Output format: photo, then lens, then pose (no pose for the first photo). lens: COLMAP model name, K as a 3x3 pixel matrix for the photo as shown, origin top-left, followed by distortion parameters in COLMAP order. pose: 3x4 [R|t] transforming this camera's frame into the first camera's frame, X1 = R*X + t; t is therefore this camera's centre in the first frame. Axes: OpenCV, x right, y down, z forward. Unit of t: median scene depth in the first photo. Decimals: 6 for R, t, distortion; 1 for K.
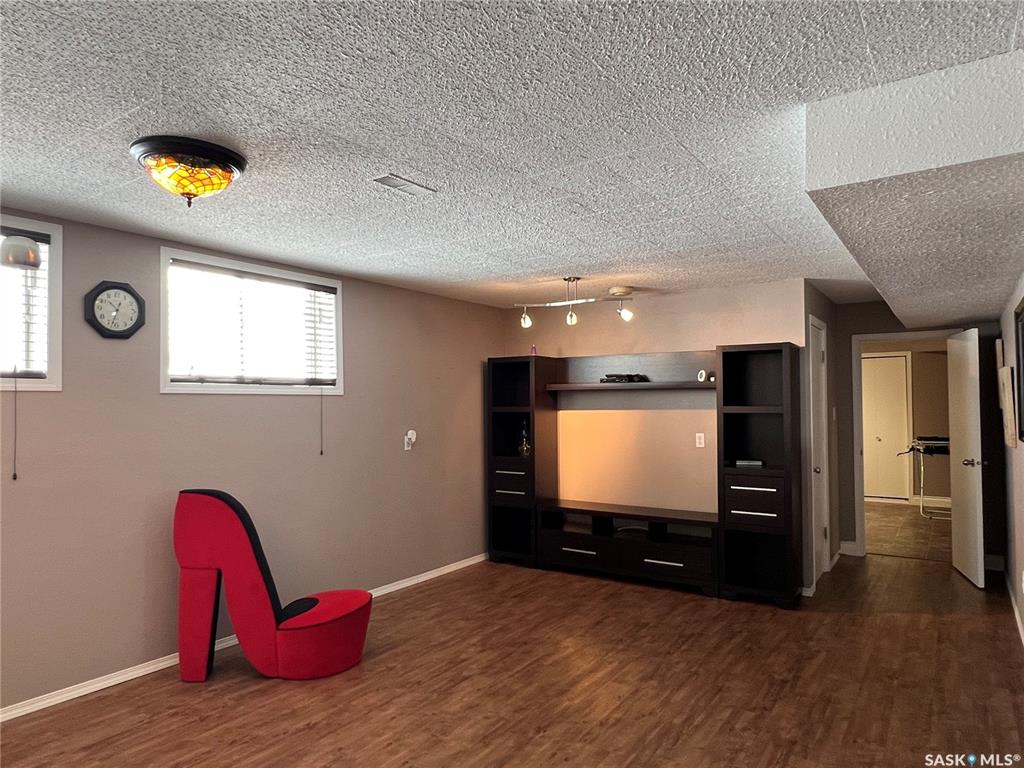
lens RADIAL K [[633.8, 0, 517.1], [0, 633.8, 387.5], [0, 0, 1]] dist [-0.002654, 0.000160]
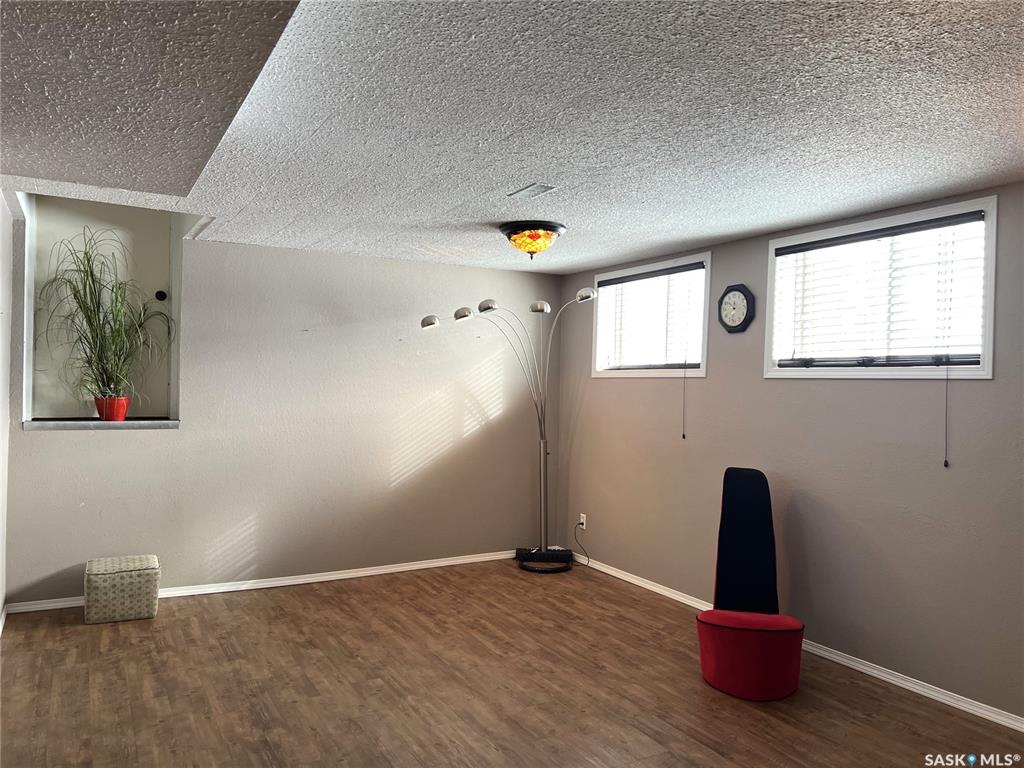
lens RADIAL K [[767.5, 0, 511.4], [0, 767.5, 381.0], [0, 0, 1]] dist [0.040429, -0.028592]
pose [[-0.438164, -0.007510, -0.898864, 0.731052], [0.003336, 0.999945, -0.009980, 0.023513], [0.898889, -0.007372, -0.438115, 1.075609]]
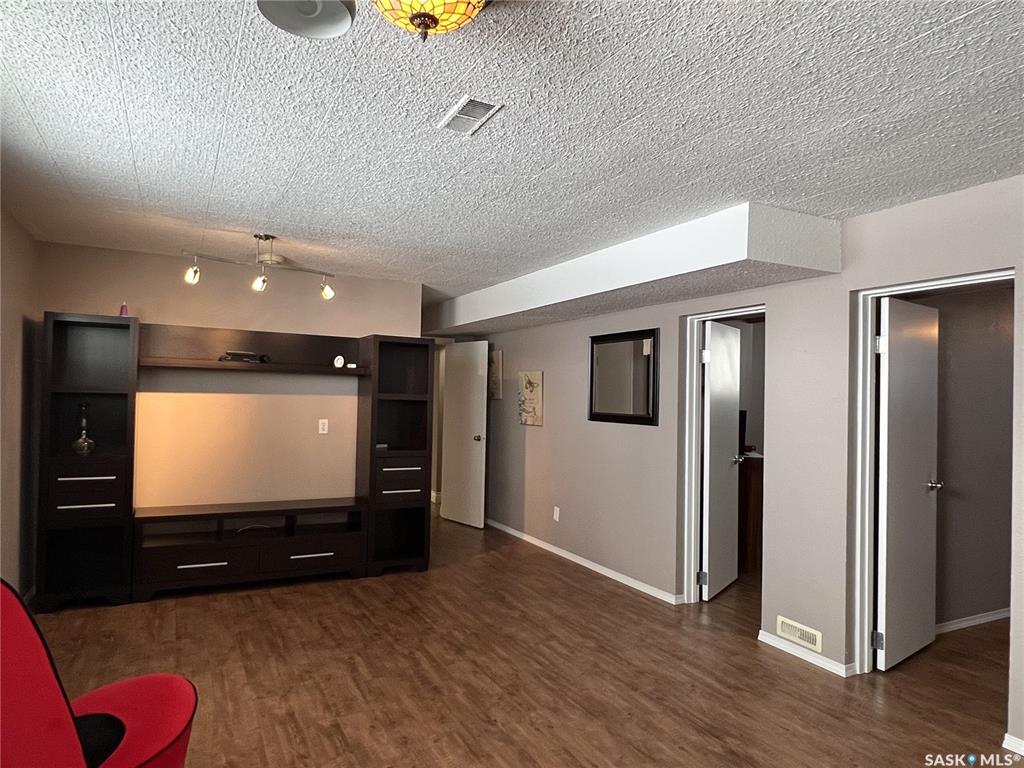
lens RADIAL K [[633.8, 0, 488.9], [0, 633.8, 388.9], [0, 0, 1]] dist [-0.002654, 0.000160]
pose [[0.494956, 0.030030, 0.868399, -0.596330], [-0.049072, 0.998774, -0.006569, 0.024851], [-0.867531, -0.039362, 0.495823, 0.388732]]
